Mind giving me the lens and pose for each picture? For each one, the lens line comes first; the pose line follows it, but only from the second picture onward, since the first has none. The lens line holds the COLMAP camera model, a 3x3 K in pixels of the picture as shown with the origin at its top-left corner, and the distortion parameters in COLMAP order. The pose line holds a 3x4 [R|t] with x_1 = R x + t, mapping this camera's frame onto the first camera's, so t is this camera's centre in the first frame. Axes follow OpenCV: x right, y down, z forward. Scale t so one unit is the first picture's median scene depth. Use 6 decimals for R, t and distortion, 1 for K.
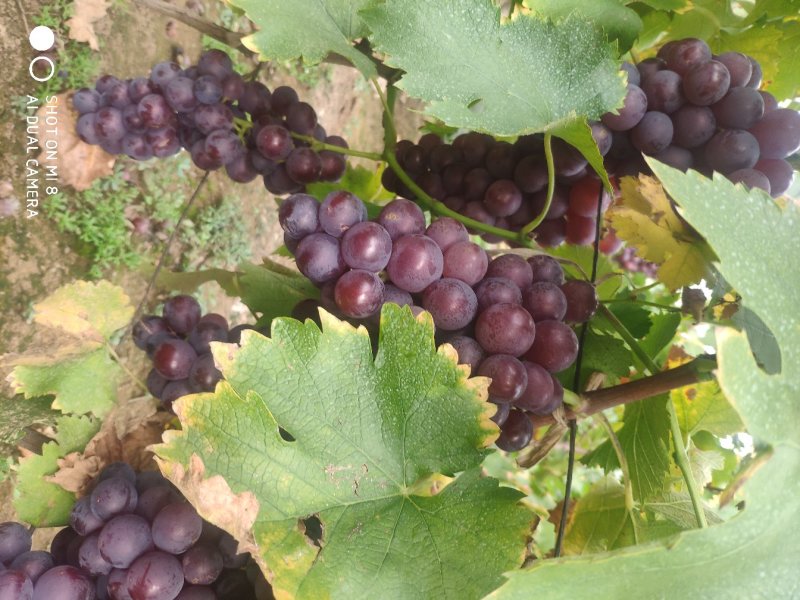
lens RADIAL K [[561.6, 0, 403.3], [0, 561.6, 300.8], [0, 0, 1]] dist [-0.007123, -0.065884]
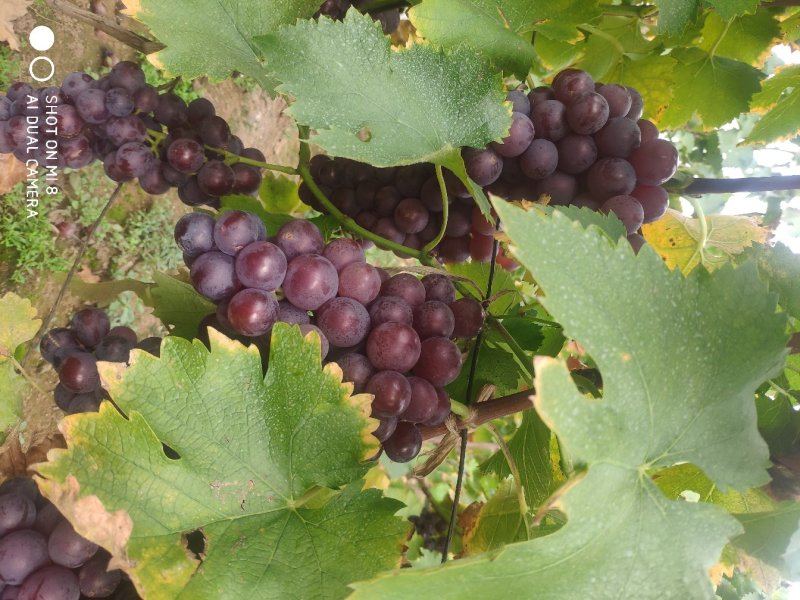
lens RADIAL K [[561.6, 0, 403.3], [0, 561.6, 300.8], [0, 0, 1]] dist [-0.007123, -0.065884]
pose [[0.996672, 0.002526, 0.081480, 0.114031], [-0.002490, 0.999997, -0.000548, -0.034065], [-0.081481, 0.000344, 0.996675, -0.046373]]
